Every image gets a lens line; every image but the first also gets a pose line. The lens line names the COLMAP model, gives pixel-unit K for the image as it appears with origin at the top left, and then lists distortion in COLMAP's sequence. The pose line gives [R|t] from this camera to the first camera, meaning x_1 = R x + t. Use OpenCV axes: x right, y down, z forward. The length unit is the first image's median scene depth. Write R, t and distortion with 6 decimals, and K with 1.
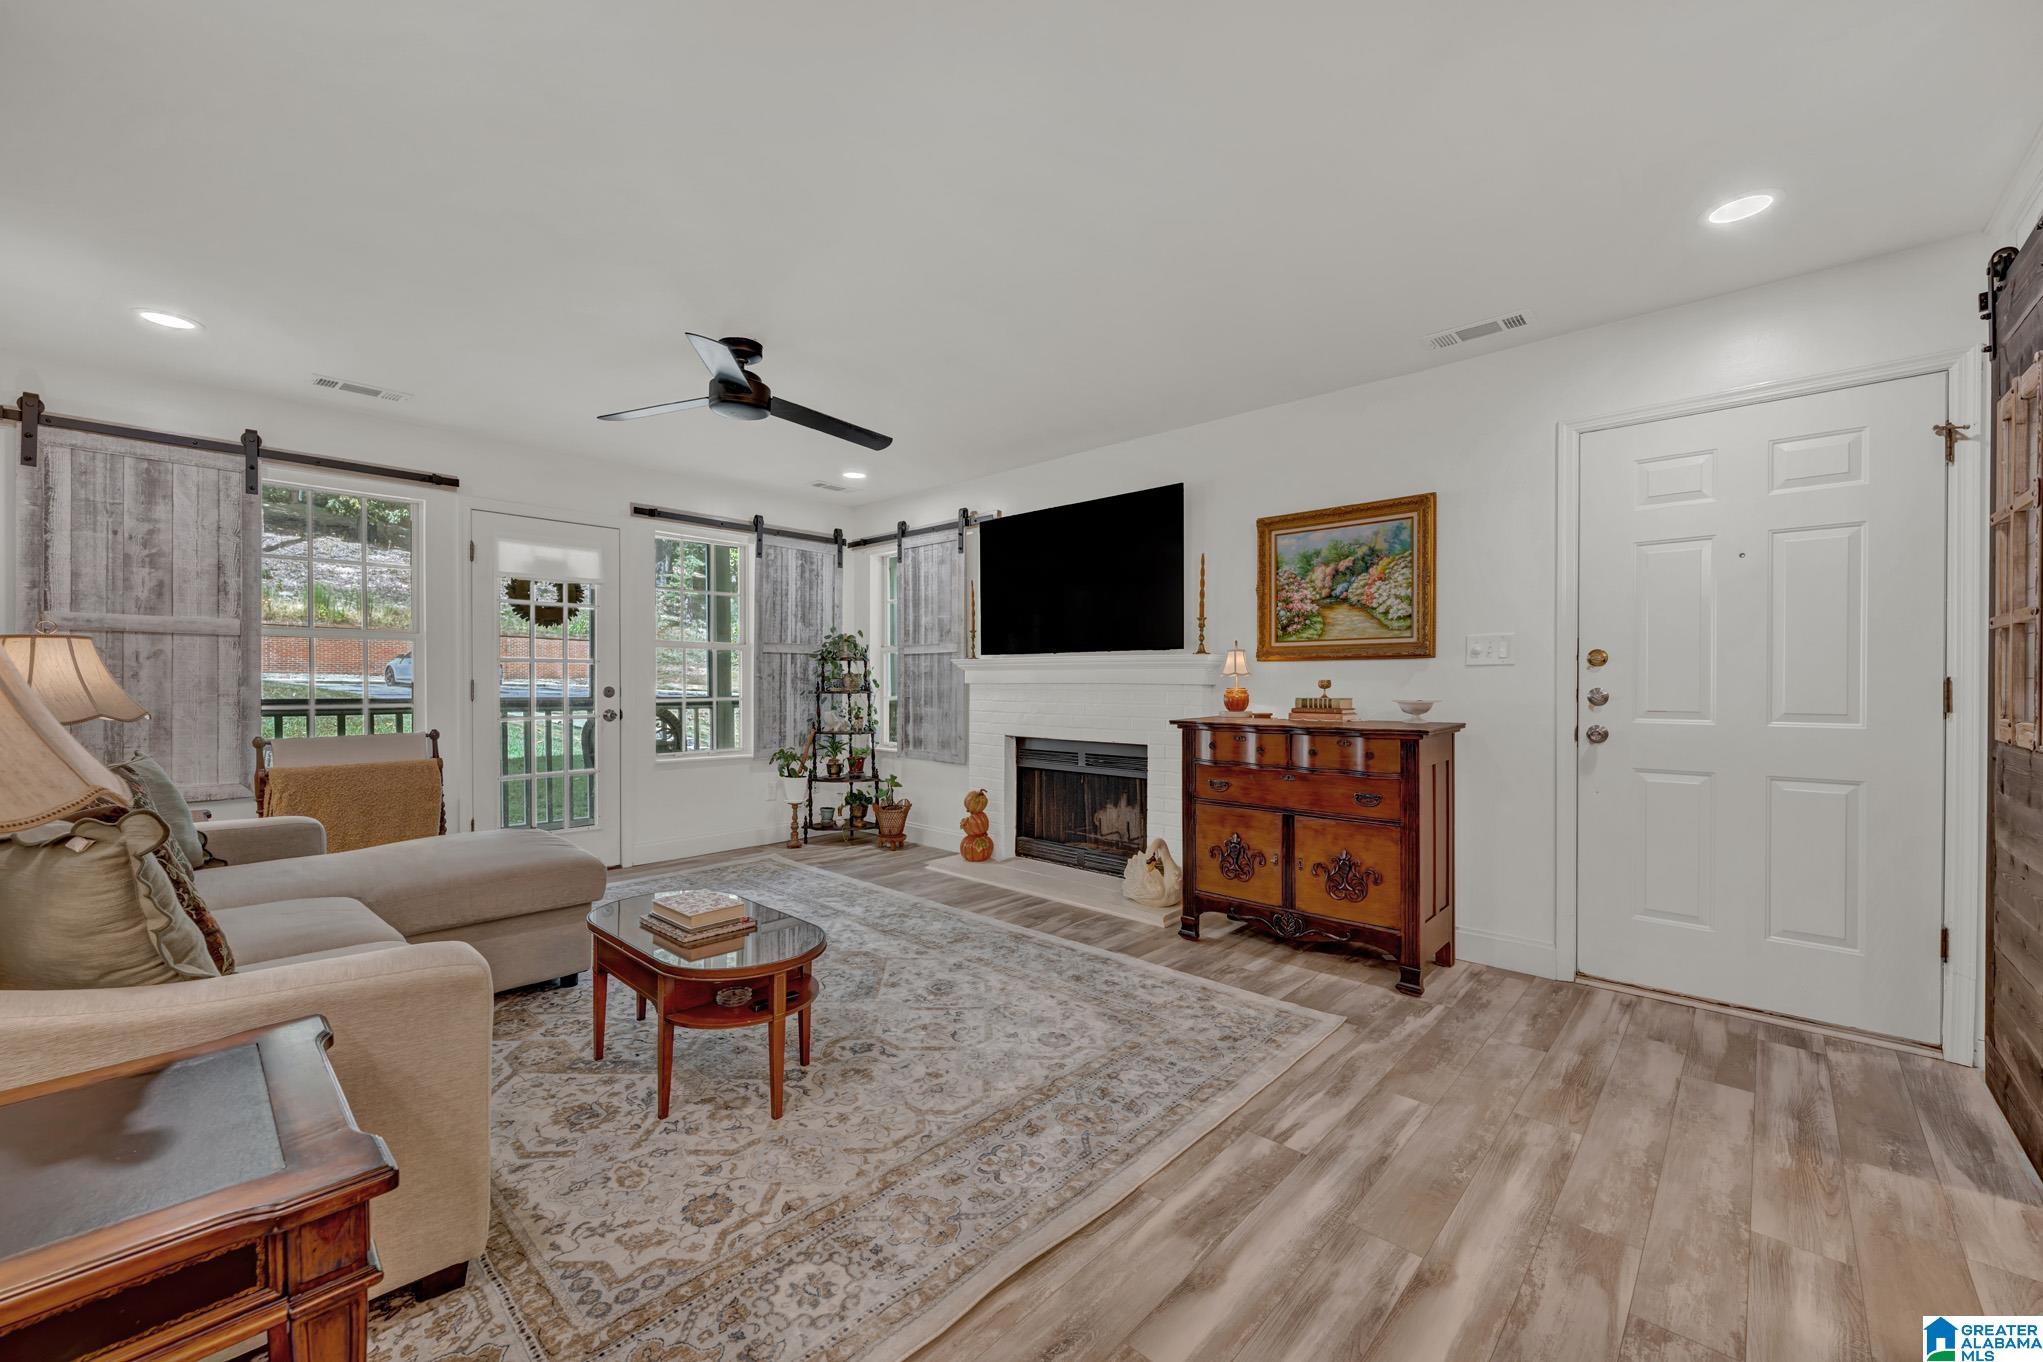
lens RADIAL K [[807.8, 0, 1021.0], [0, 807.8, 685.3], [0, 0, 1]] dist [0.000457, 0.000040]
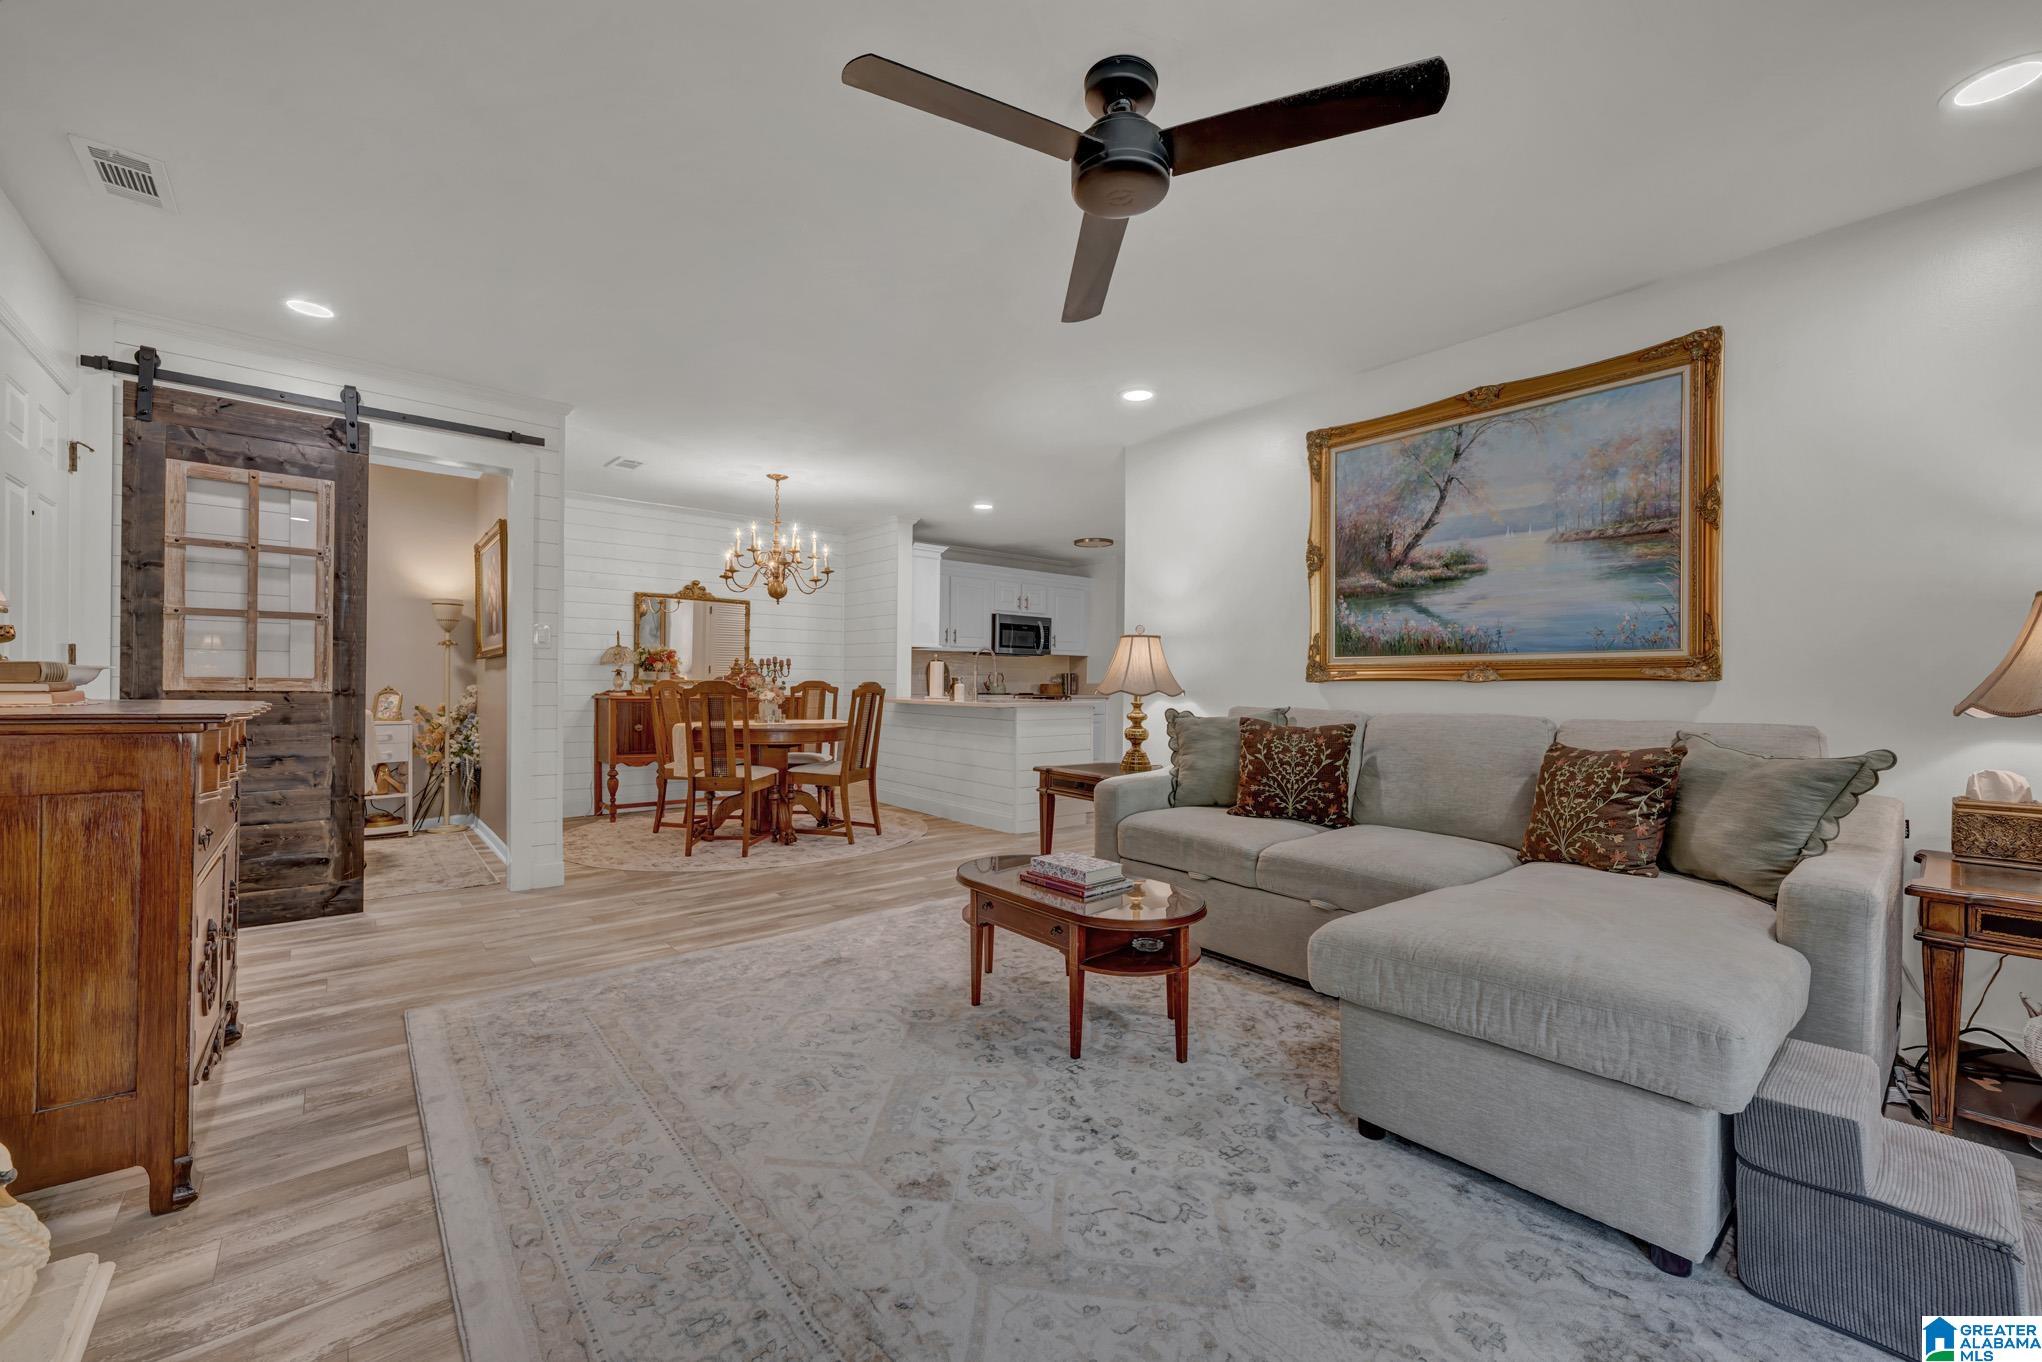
lens RADIAL K [[807.4, 0, 1019.4], [0, 807.4, 681.8], [0, 0, 1]] dist [0.000457, 0.000040]
pose [[-0.992708, -0.009611, 0.120160, -0.397033], [-0.009658, 0.999953, 0.000188, 0.028716], [-0.120156, -0.000974, -0.992755, 1.822469]]
